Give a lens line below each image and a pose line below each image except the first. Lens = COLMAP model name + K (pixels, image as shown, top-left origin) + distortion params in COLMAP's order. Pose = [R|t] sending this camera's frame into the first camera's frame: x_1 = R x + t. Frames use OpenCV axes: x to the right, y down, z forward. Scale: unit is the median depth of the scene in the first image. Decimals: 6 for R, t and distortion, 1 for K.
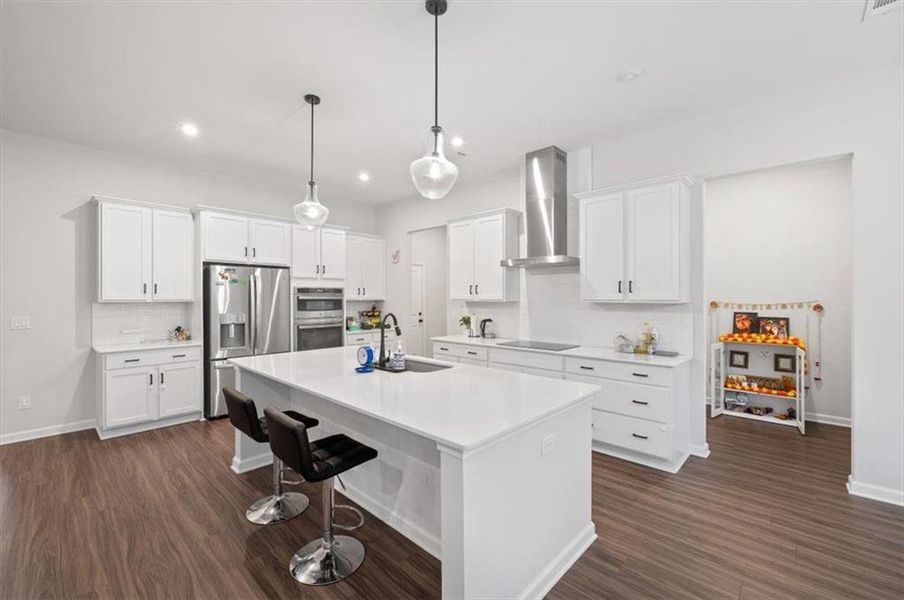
lens RADIAL K [[377.8, 0, 454.4], [0, 377.8, 296.4], [0, 0, 1]] dist [-0.001124, -0.000142]
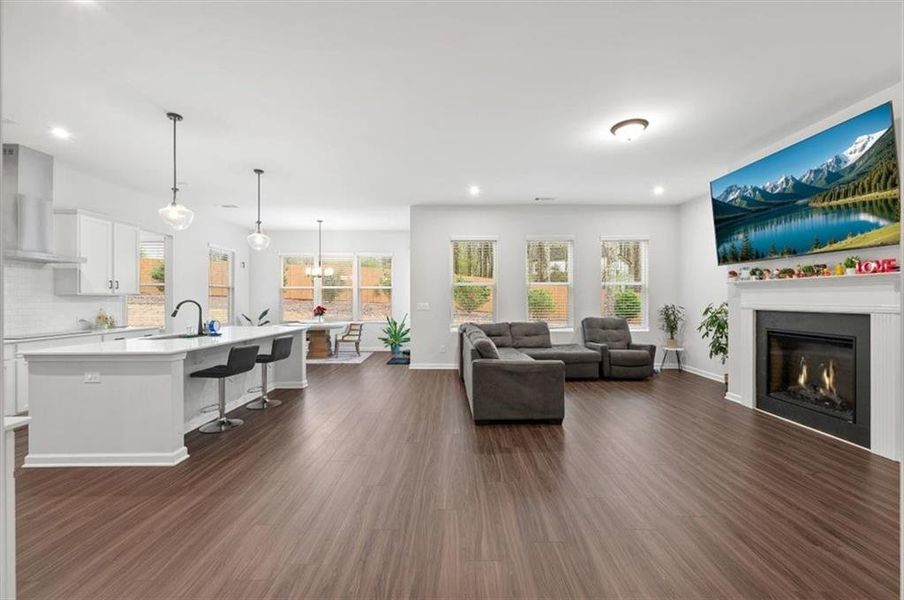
lens RADIAL K [[358.0, 0, 453.7], [0, 358.0, 296.8], [0, 0, 1]] dist [-0.001348, 0.000610]
pose [[-0.680984, 0.005433, 0.732278, -1.233924], [0.001625, 0.999981, -0.005908, 0.026634], [-0.732296, -0.002833, -0.680980, 0.784660]]
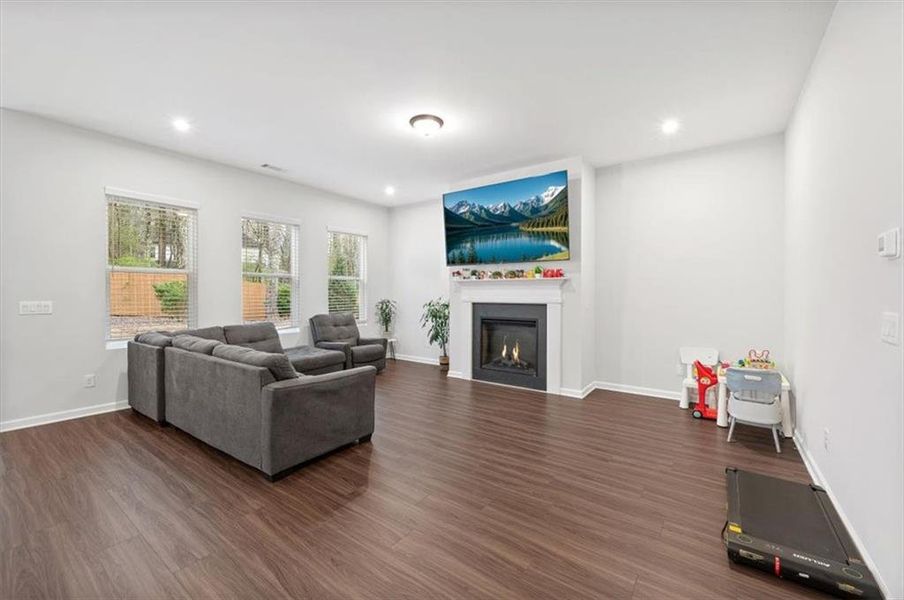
lens RADIAL K [[366.9, 0, 453.9], [0, 366.9, 298.2], [0, 0, 1]] dist [-0.001891, 0.000543]
pose [[-0.992682, 0.000840, -0.120751, -0.866688], [-0.000635, 0.999926, 0.012173, 0.026987], [0.120752, 0.012161, -0.992608, 0.776914]]
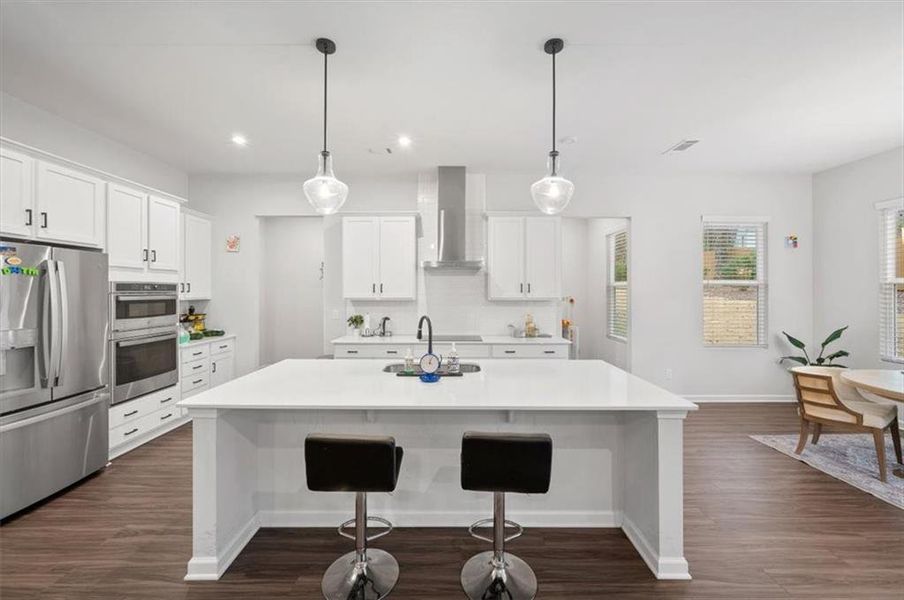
lens RADIAL K [[358.0, 0, 455.4], [0, 358.0, 289.5], [0, 0, 1]] dist [-0.001348, 0.000610]
pose [[0.730215, 0.005133, 0.683198, -0.477552], [-0.002035, 0.999984, -0.005338, -0.010995], [-0.683214, 0.002507, 0.730214, 0.194427]]
